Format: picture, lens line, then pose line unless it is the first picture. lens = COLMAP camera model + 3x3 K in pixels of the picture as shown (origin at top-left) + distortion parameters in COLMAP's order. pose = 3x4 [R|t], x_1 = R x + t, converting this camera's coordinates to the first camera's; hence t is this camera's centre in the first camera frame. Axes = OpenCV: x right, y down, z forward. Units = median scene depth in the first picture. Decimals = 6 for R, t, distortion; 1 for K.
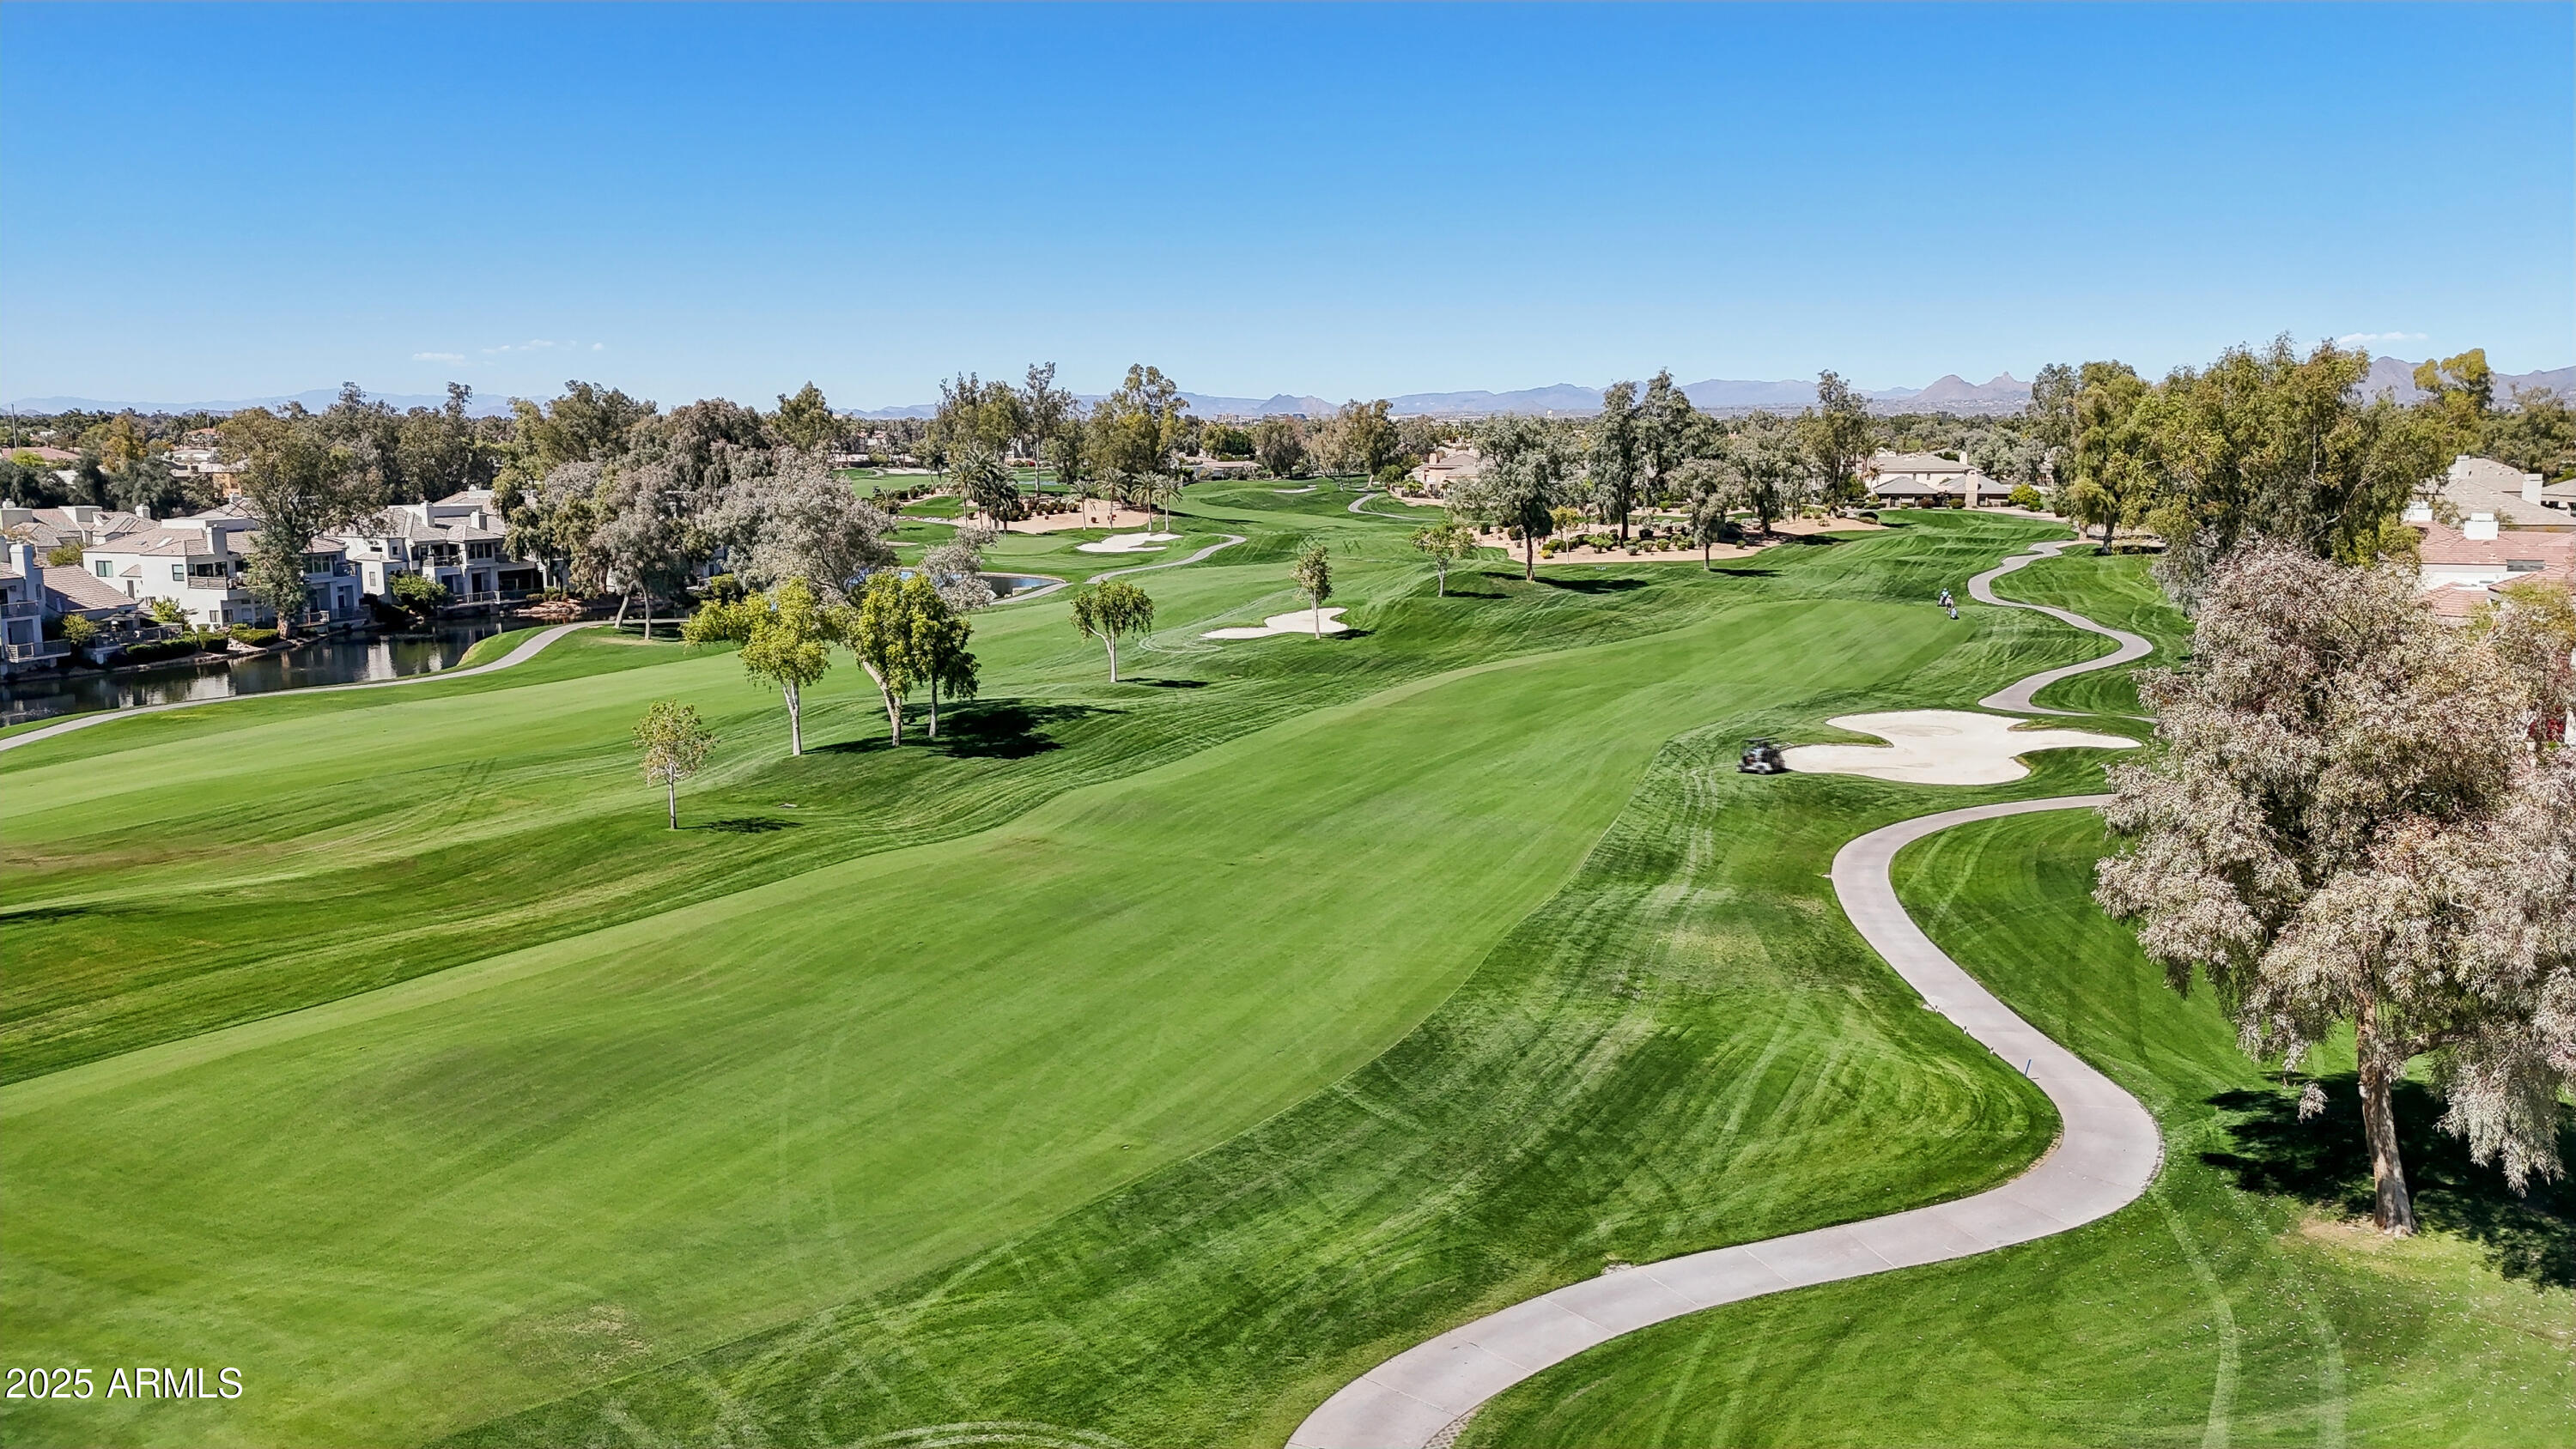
lens RADIAL K [[1893.2, 0, 1281.3], [0, 1893.2, 729.4], [0, 0, 1]] dist [0.083921, -0.087795]
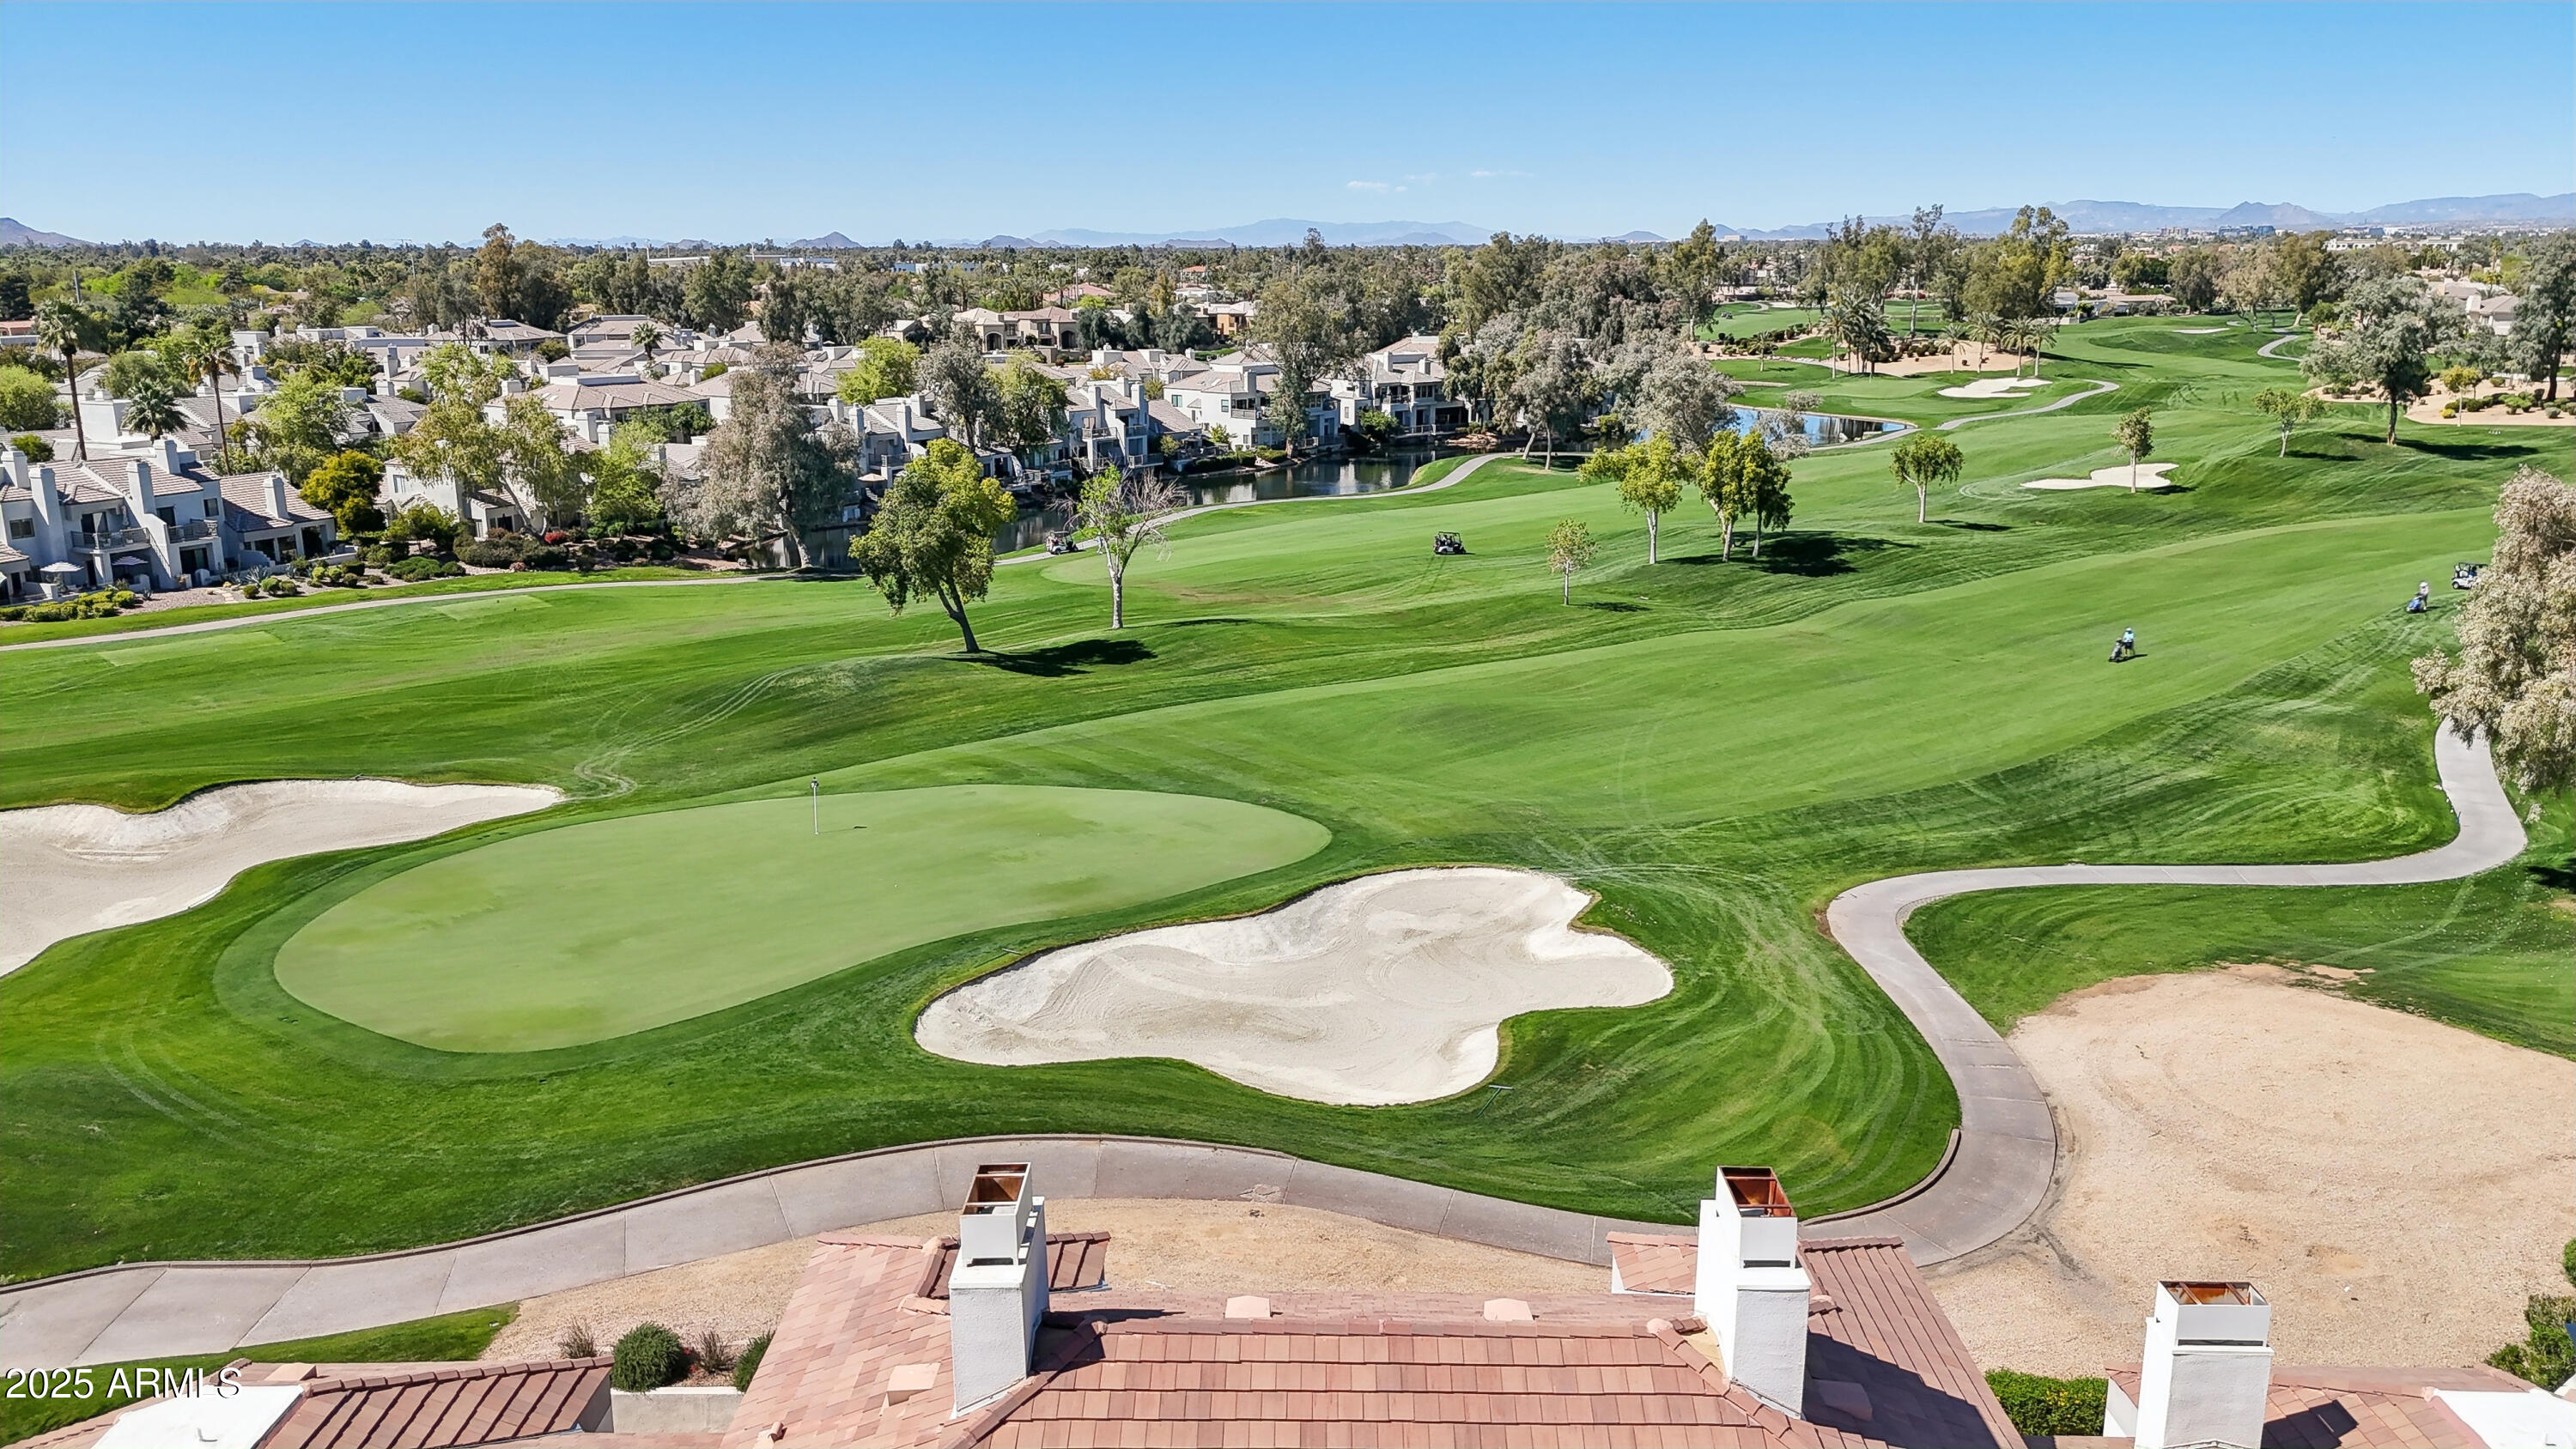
lens RADIAL K [[1893.2, 0, 1281.3], [0, 1893.2, 729.4], [0, 0, 1]] dist [0.083921, -0.087795]
pose [[0.899798, 0.102682, -0.424052, 0.064445], [-0.064271, 0.992504, 0.103951, 0.004598], [0.431547, -0.066281, 0.899652, -0.233571]]
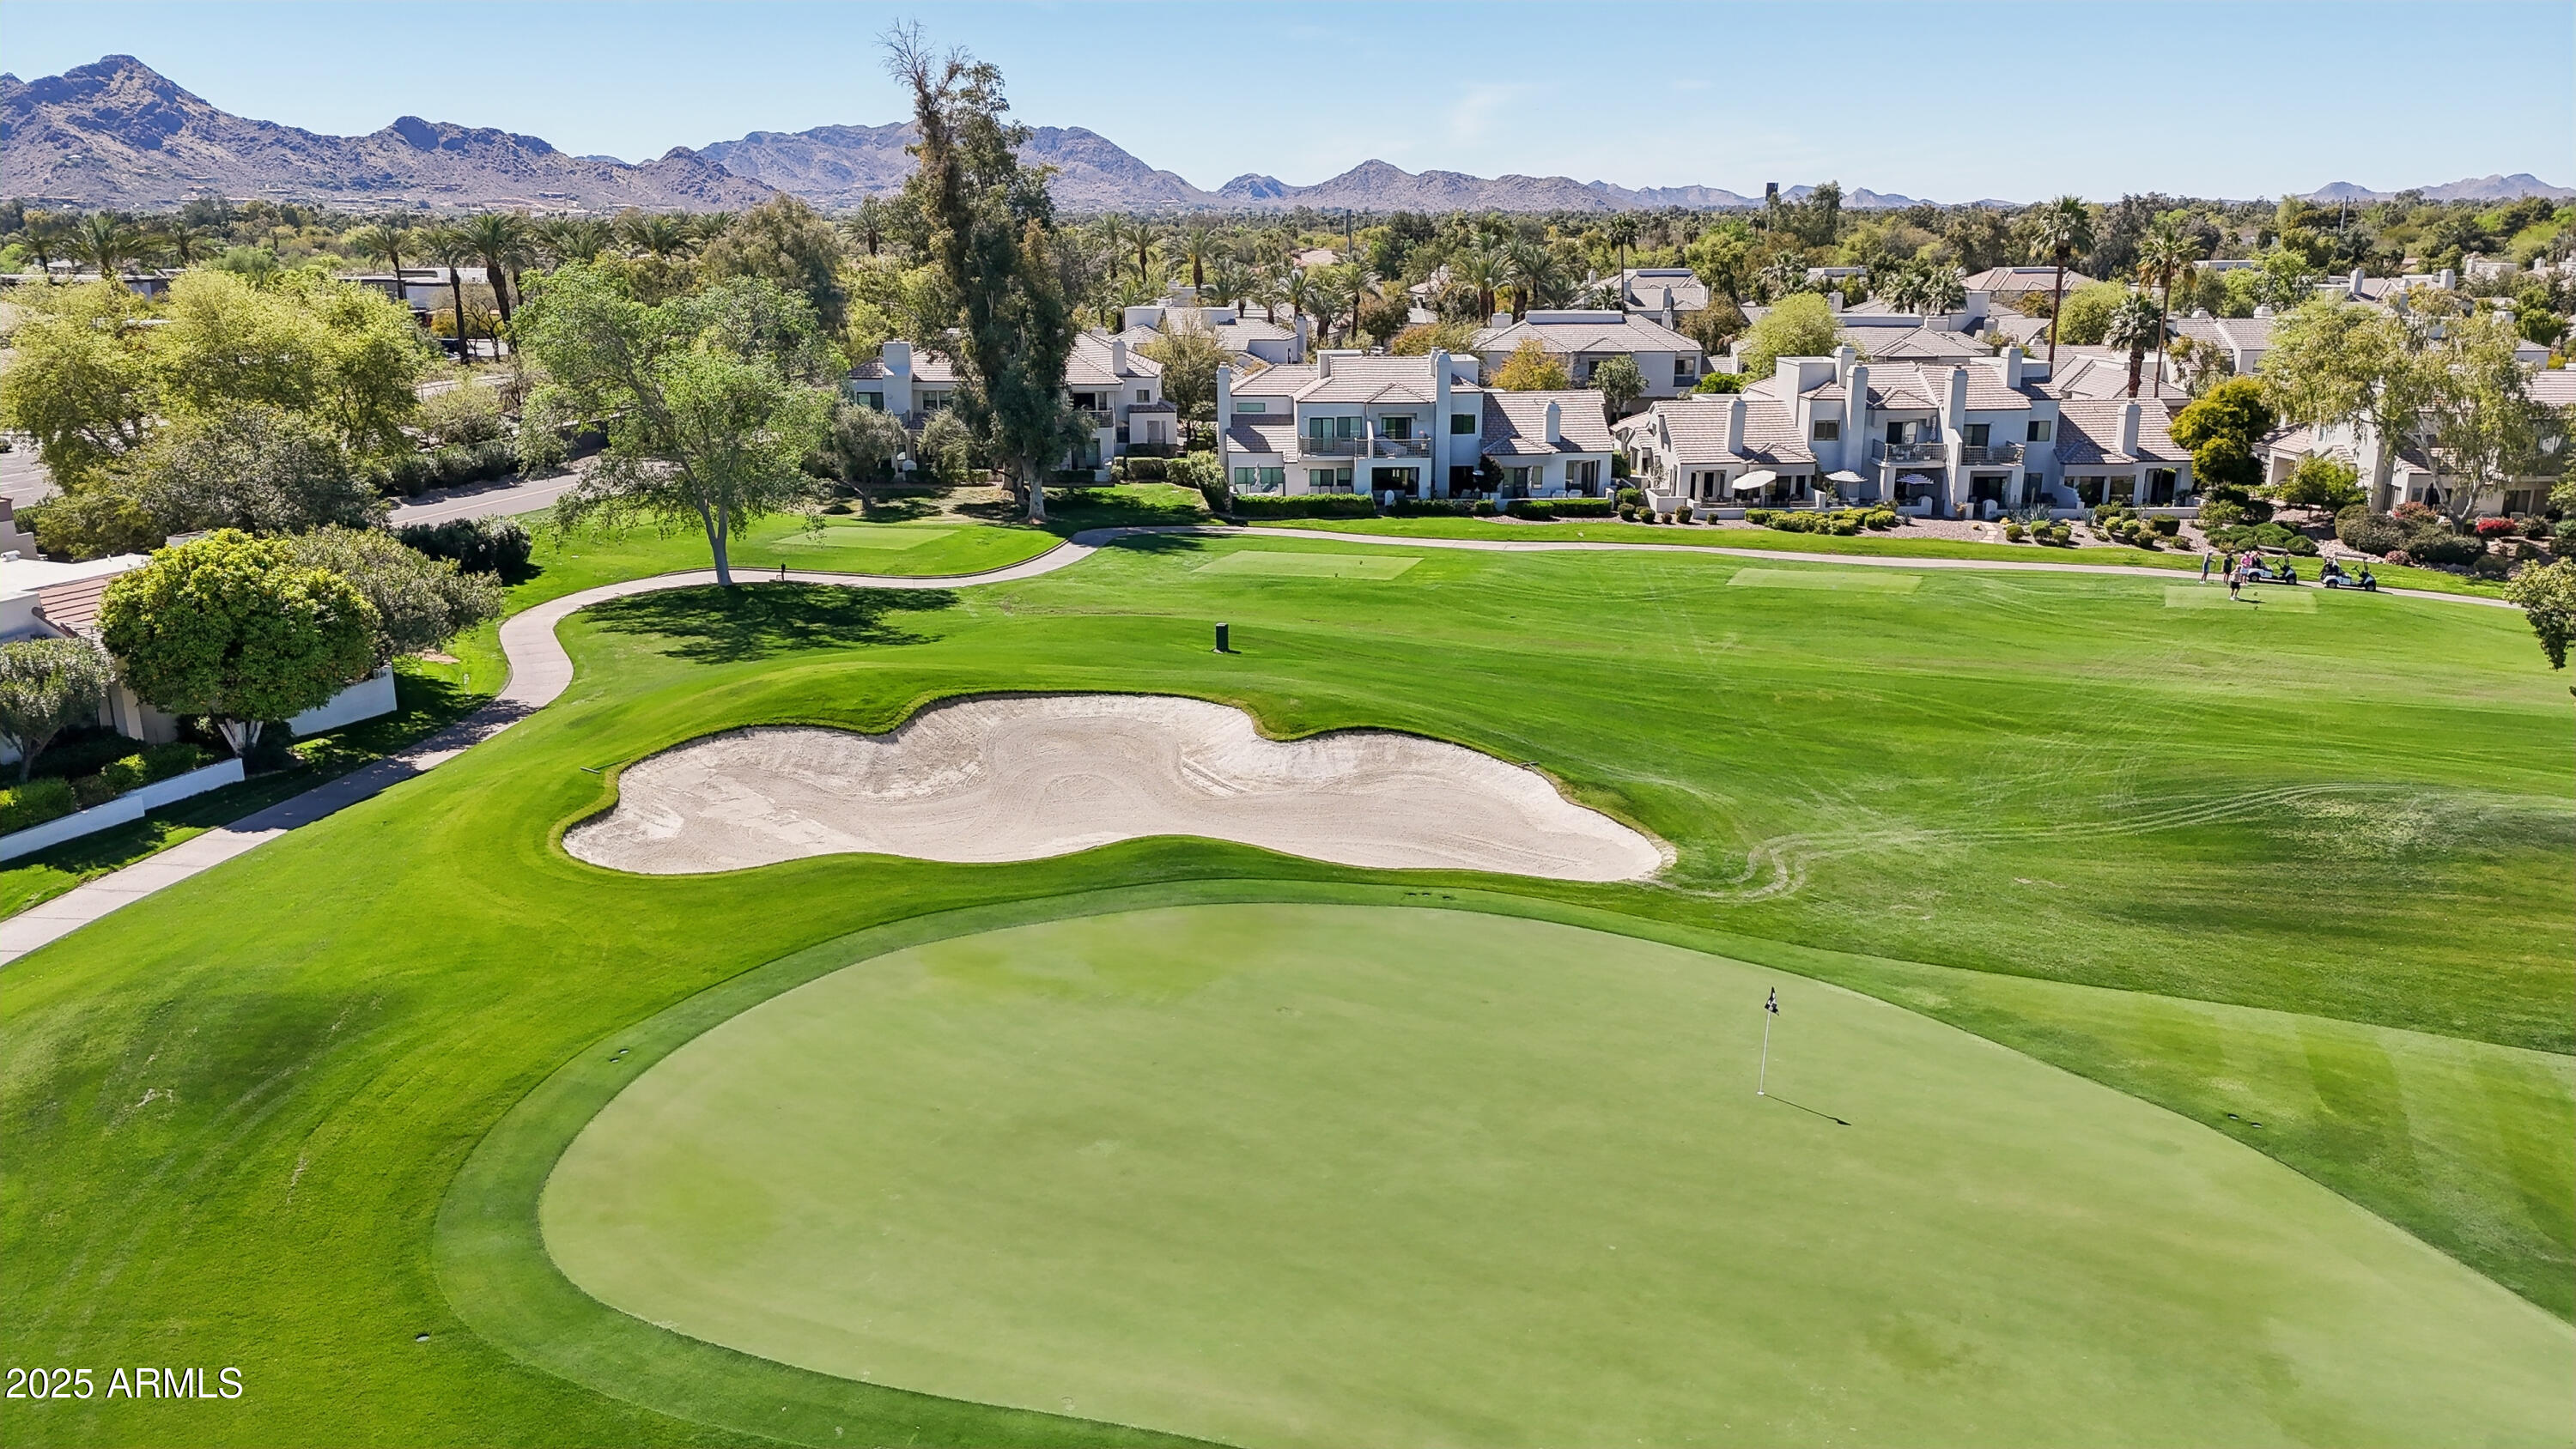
lens RADIAL K [[1893.2, 0, 1281.3], [0, 1893.2, 729.4], [0, 0, 1]] dist [0.083921, -0.087795]
pose [[-0.006452, 0.259019, -0.965851, -0.016808], [-0.152349, 0.954341, 0.256950, -0.008316], [0.988306, 0.148804, 0.033304, 0.060410]]
